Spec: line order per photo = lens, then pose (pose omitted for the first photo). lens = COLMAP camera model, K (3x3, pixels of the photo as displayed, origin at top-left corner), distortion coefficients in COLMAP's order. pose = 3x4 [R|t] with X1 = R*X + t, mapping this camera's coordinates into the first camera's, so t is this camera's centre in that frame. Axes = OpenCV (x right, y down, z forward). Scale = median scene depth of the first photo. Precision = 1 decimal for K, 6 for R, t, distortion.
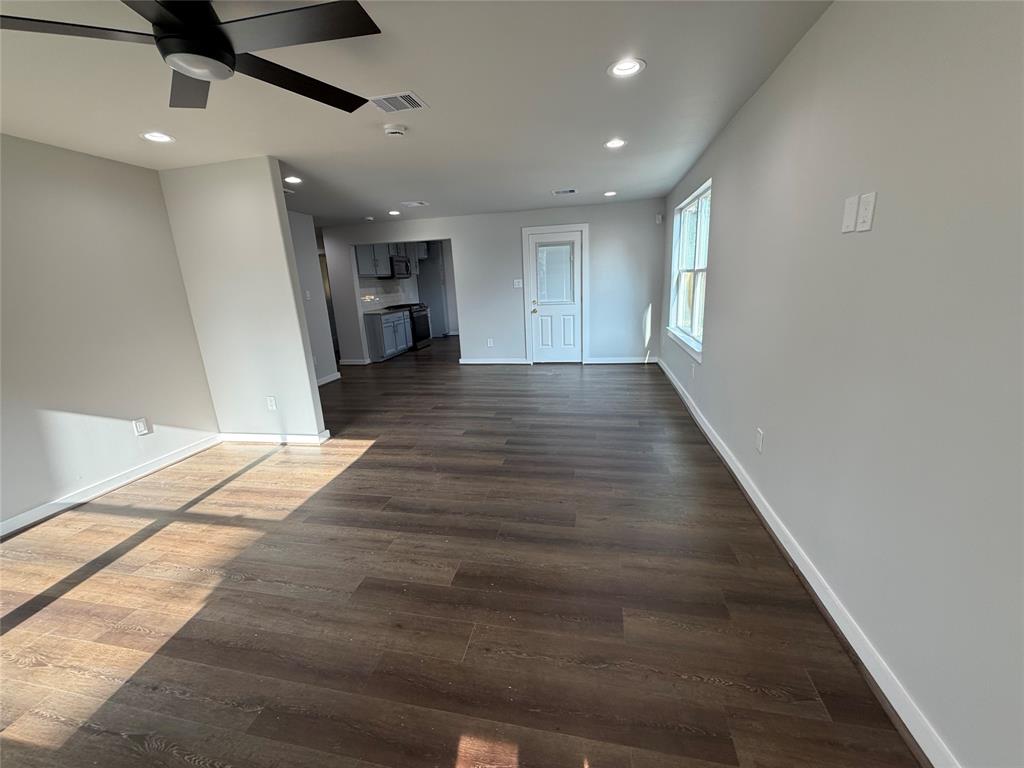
lens RADIAL K [[411.3, 0, 510.7], [0, 411.3, 384.6], [0, 0, 1]] dist [-0.000882, 0.000000]
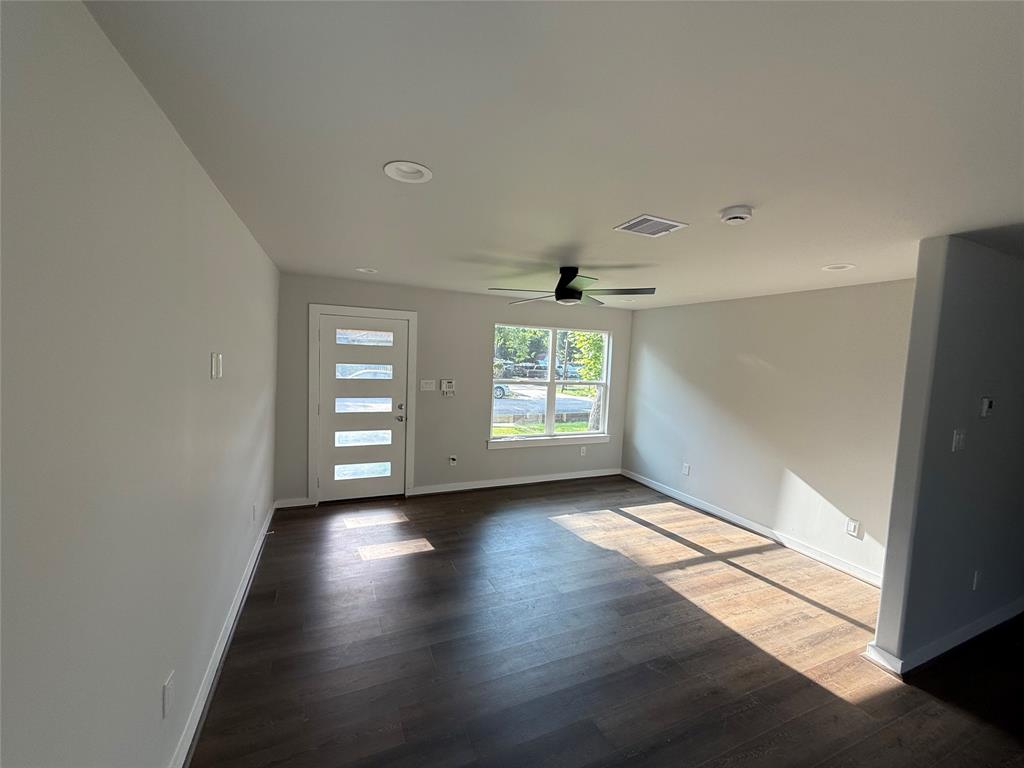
lens RADIAL K [[411.3, 0, 509.6], [0, 411.3, 382.2], [0, 0, 1]] dist [-0.000882, 0.000000]
pose [[-0.817547, 0.044324, -0.574154, 0.463728], [-0.152546, 0.944746, 0.290145, -0.491610], [0.555290, 0.324792, -0.765613, 1.421092]]
